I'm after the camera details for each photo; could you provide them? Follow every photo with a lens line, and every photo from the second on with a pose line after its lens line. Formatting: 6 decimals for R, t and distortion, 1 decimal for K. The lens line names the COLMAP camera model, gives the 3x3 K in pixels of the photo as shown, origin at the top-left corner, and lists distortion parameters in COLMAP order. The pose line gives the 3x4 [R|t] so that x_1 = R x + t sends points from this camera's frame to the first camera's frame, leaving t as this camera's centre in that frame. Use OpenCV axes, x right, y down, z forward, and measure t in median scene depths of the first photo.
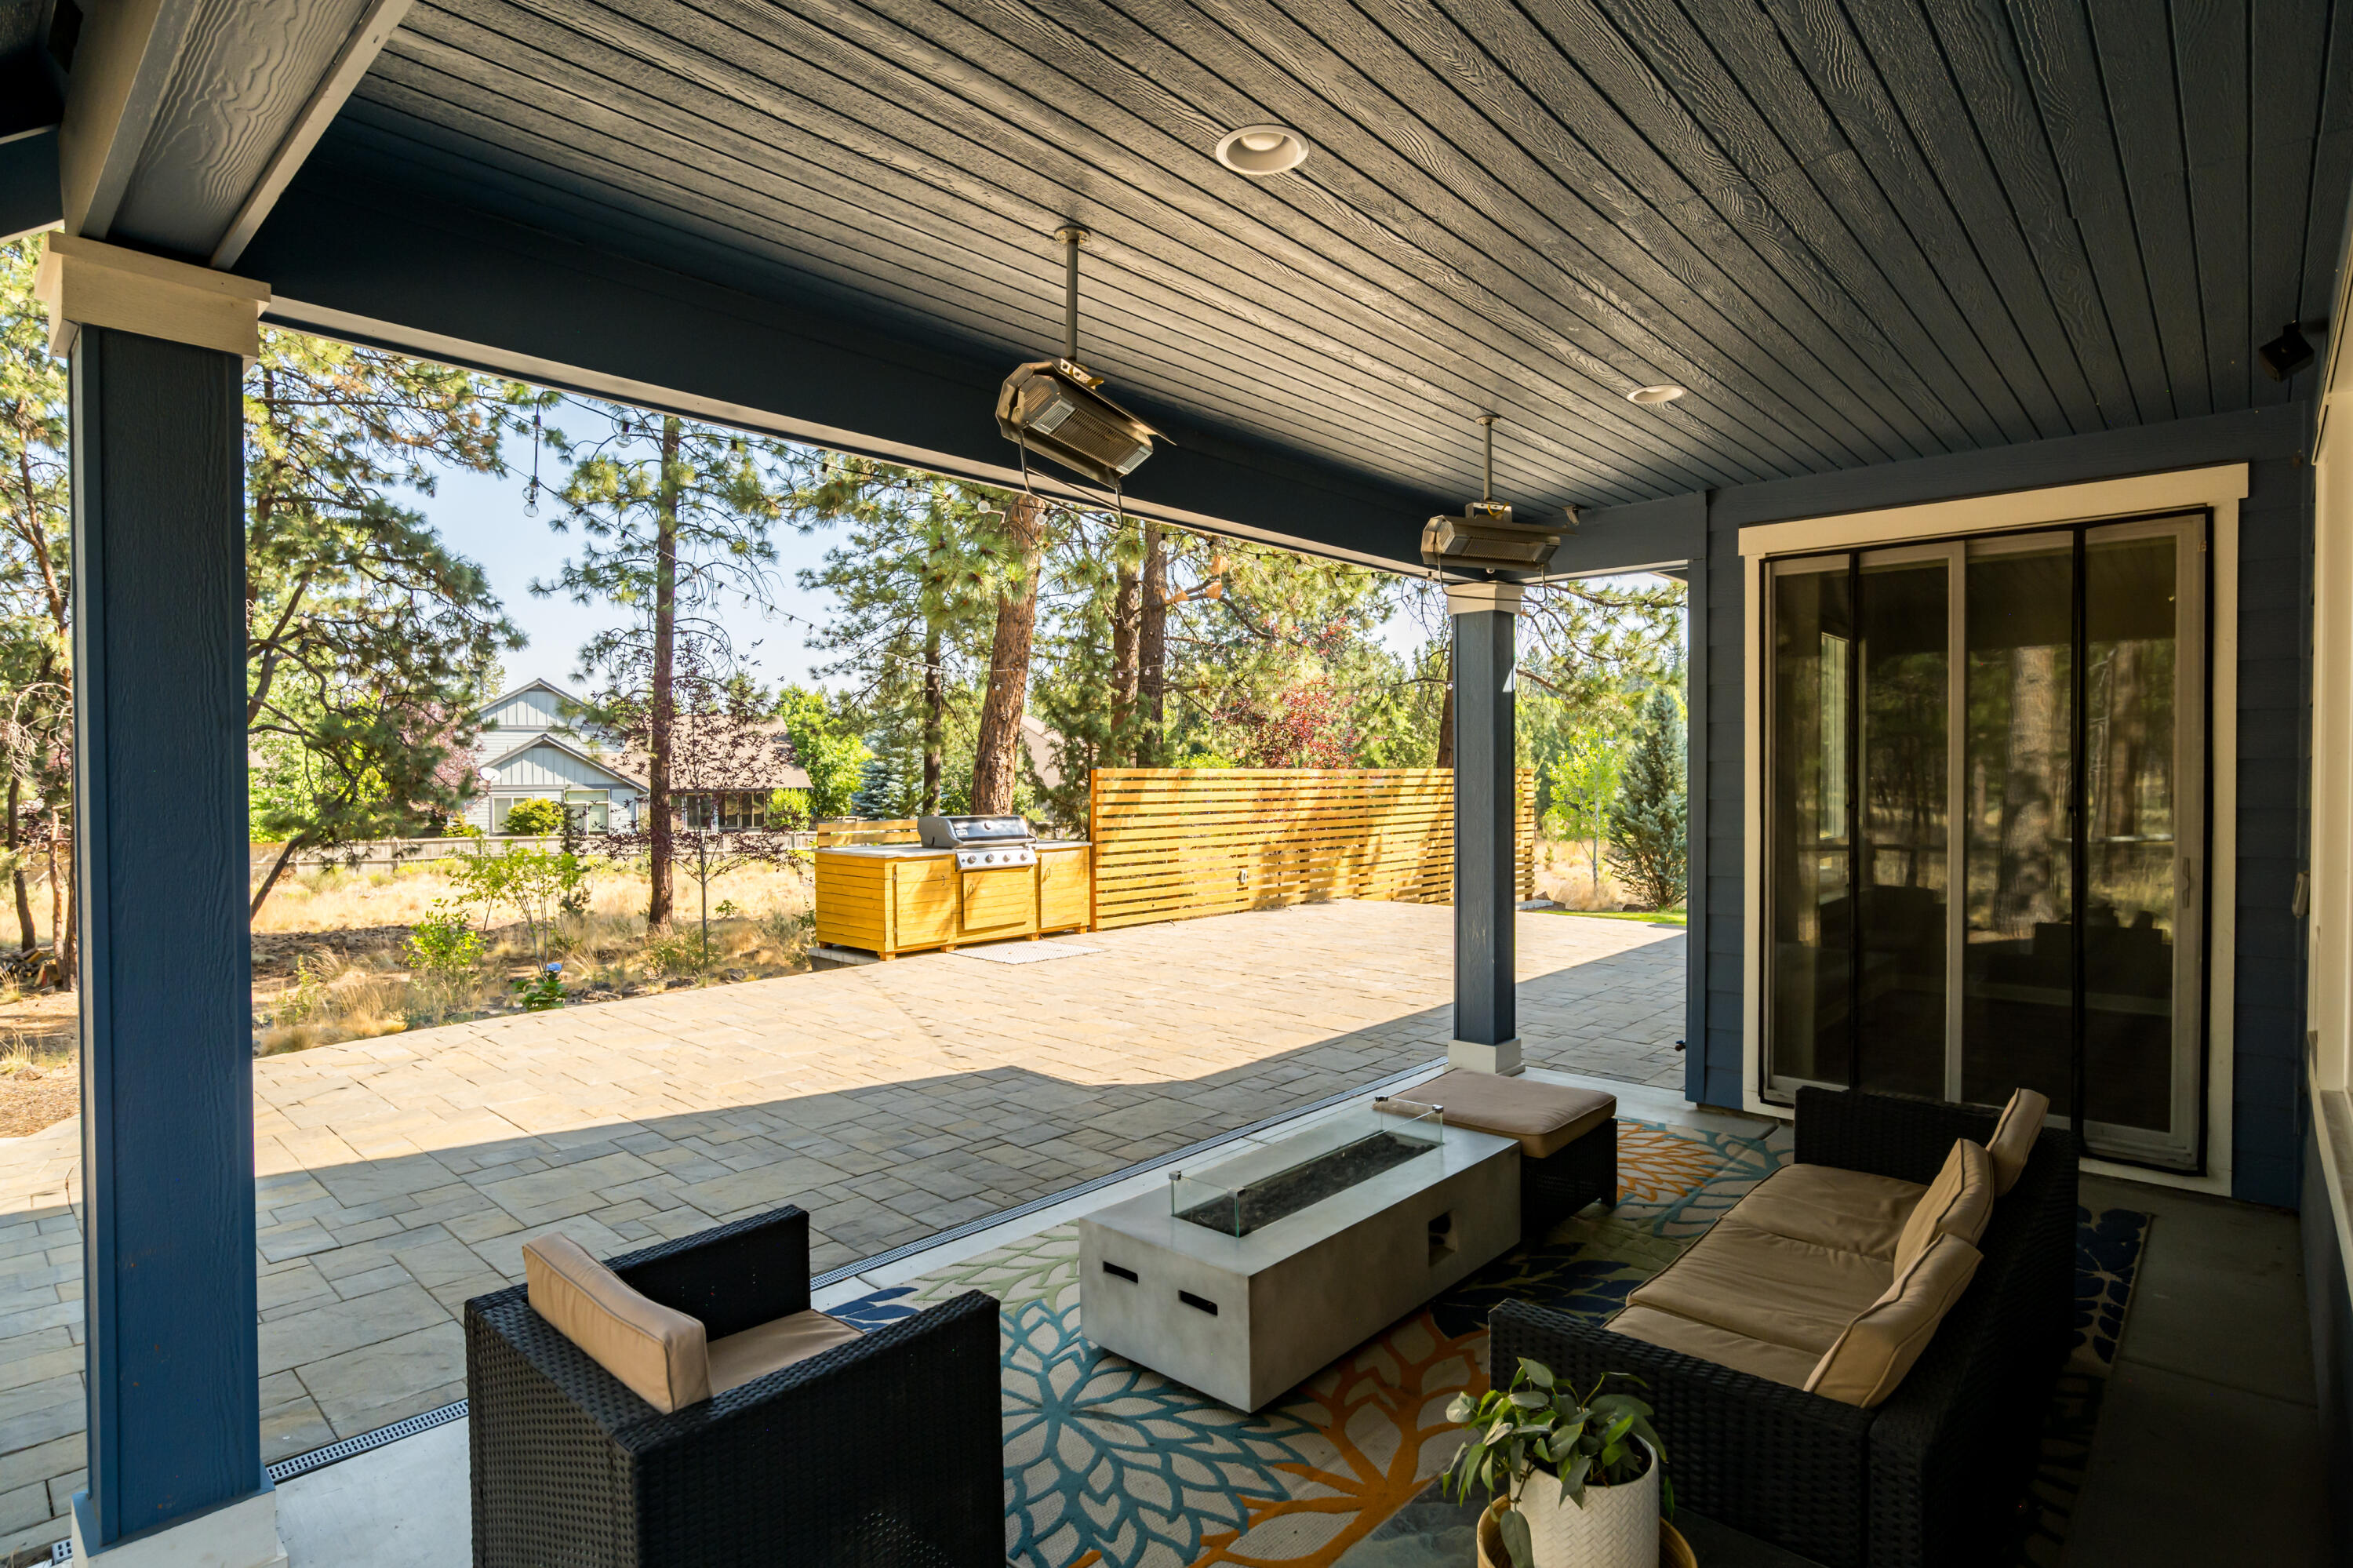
lens RADIAL K [[1193.4, 0, 1172.4], [0, 1193.4, 784.1], [0, 0, 1]] dist [-0.016968, 0.006804]
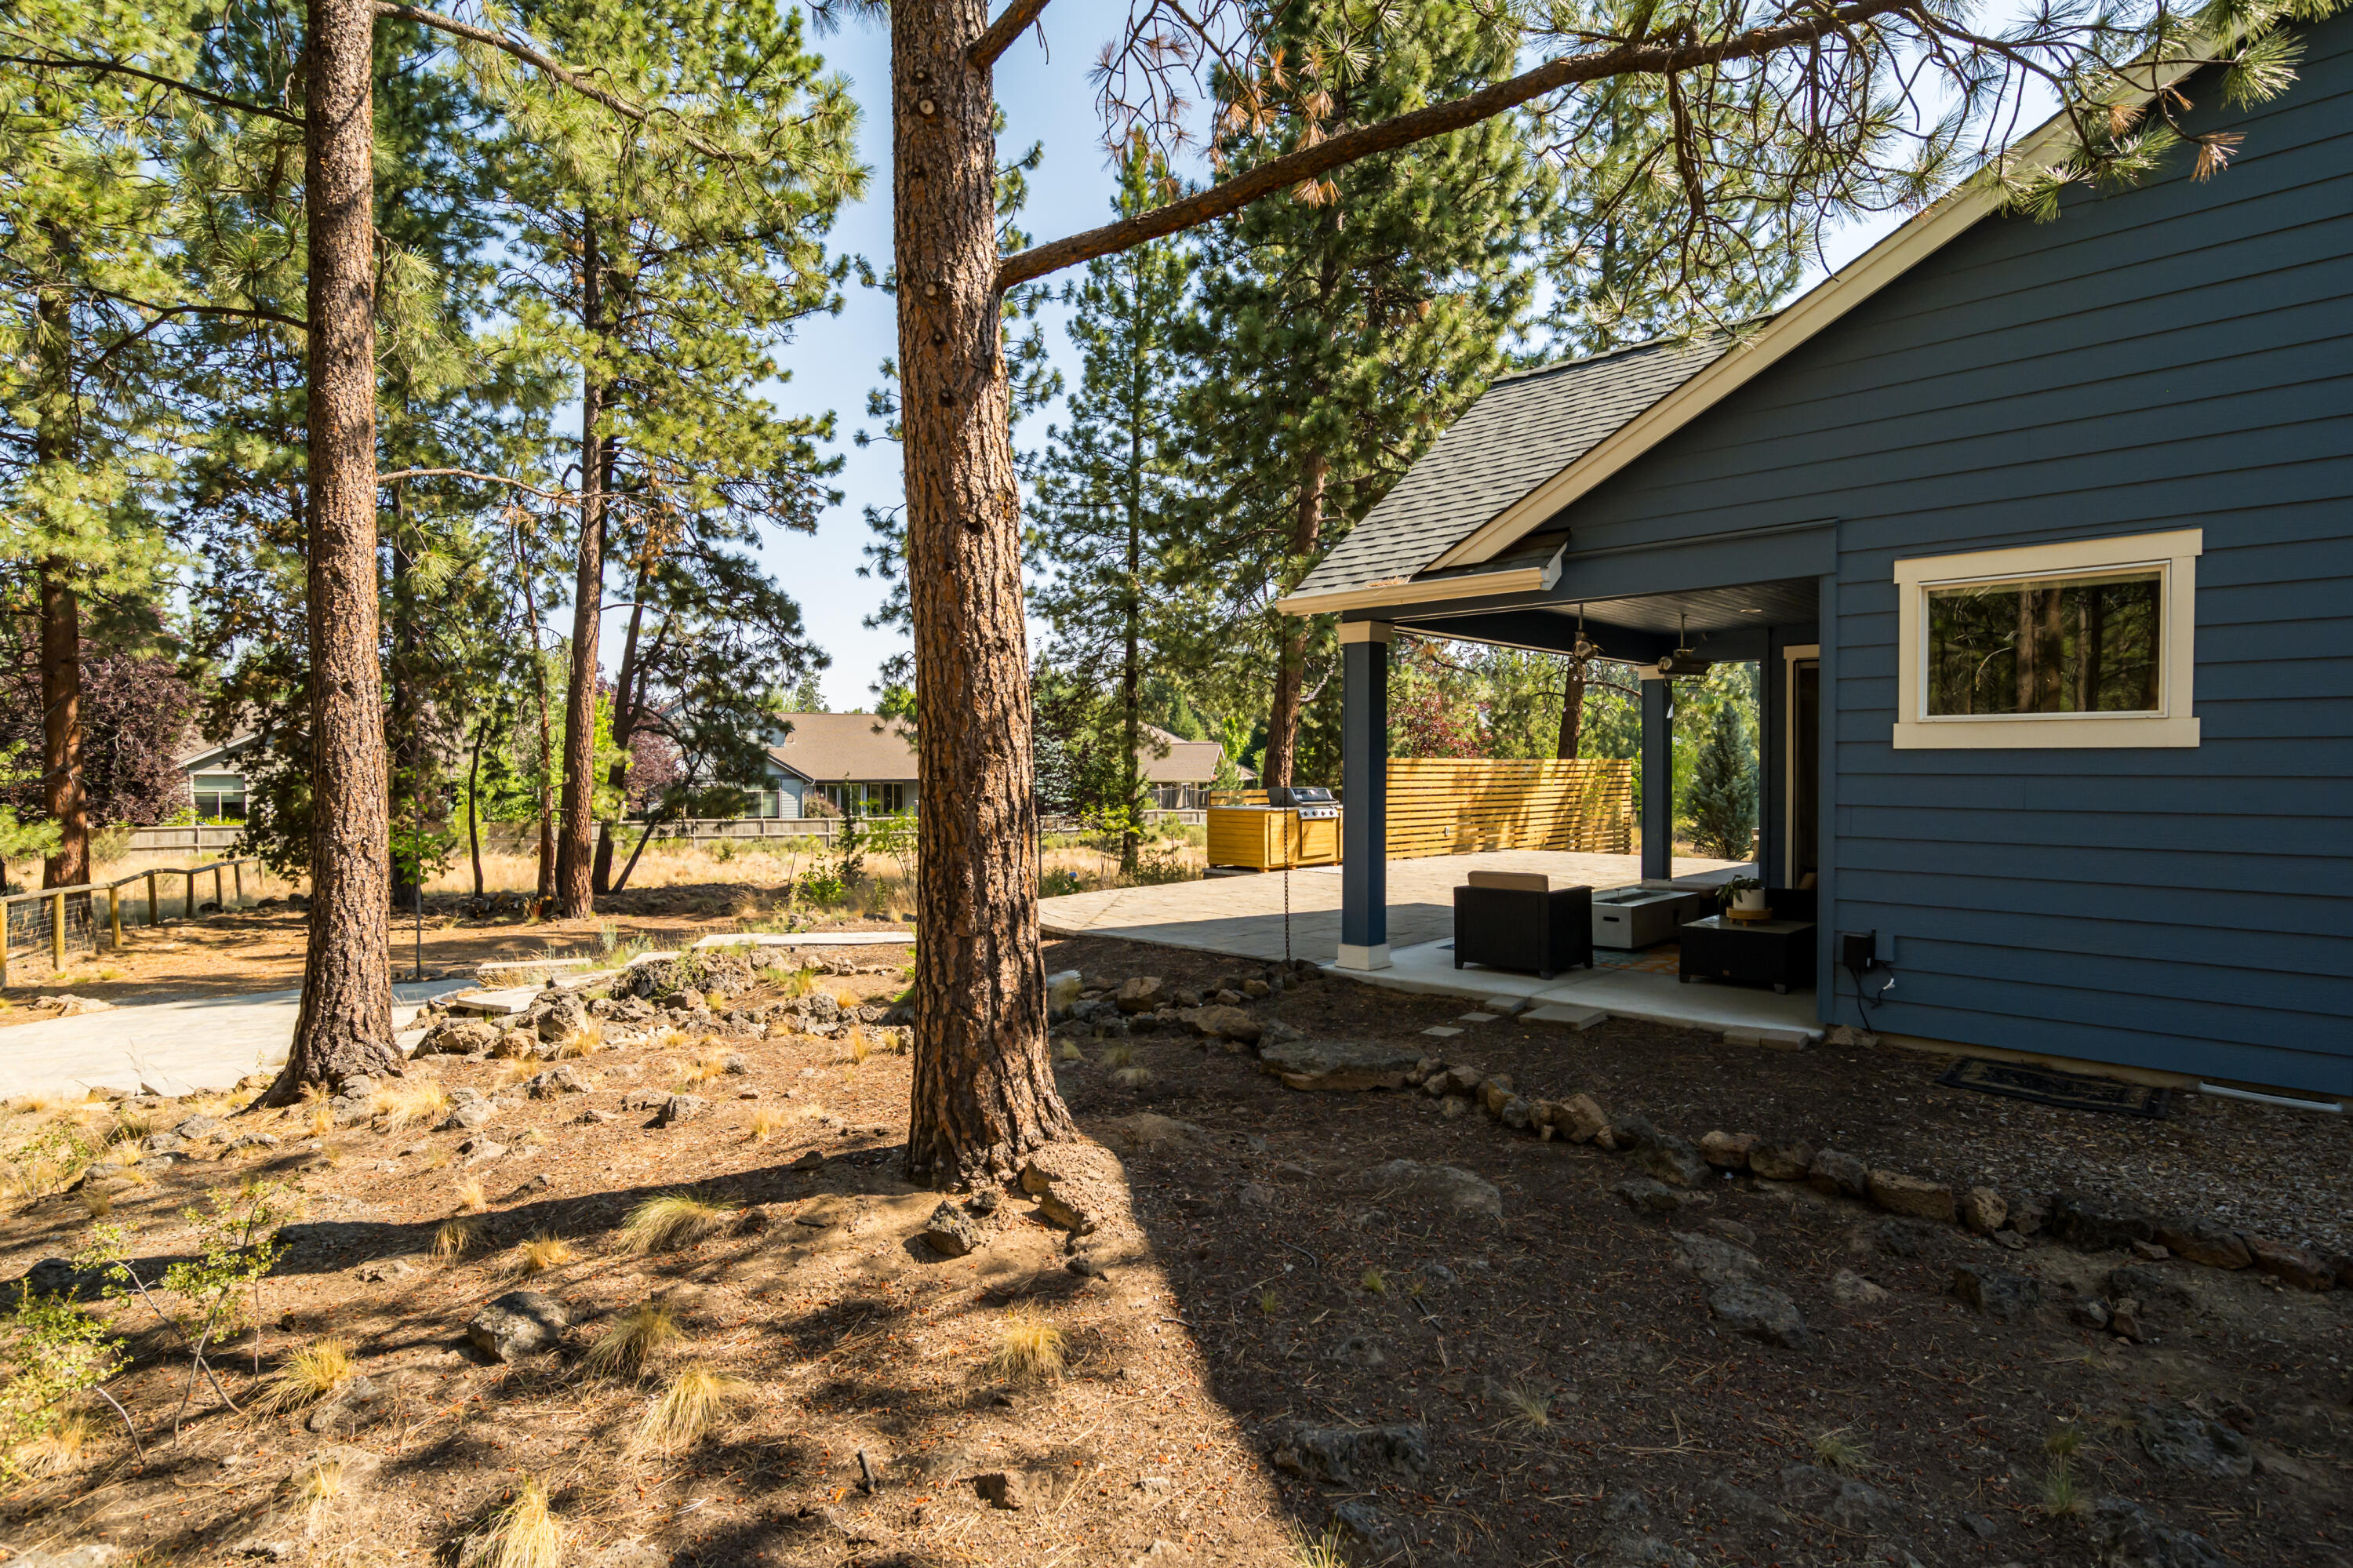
lens RADIAL K [[1193.4, 0, 1172.4], [0, 1193.4, 784.1], [0, 0, 1]] dist [-0.016968, 0.006804]
pose [[0.999420, 0.001194, -0.034044, -0.132527], [-0.001041, 0.999989, 0.004525, 0.007152], [0.034049, -0.004487, 0.999410, -0.282997]]
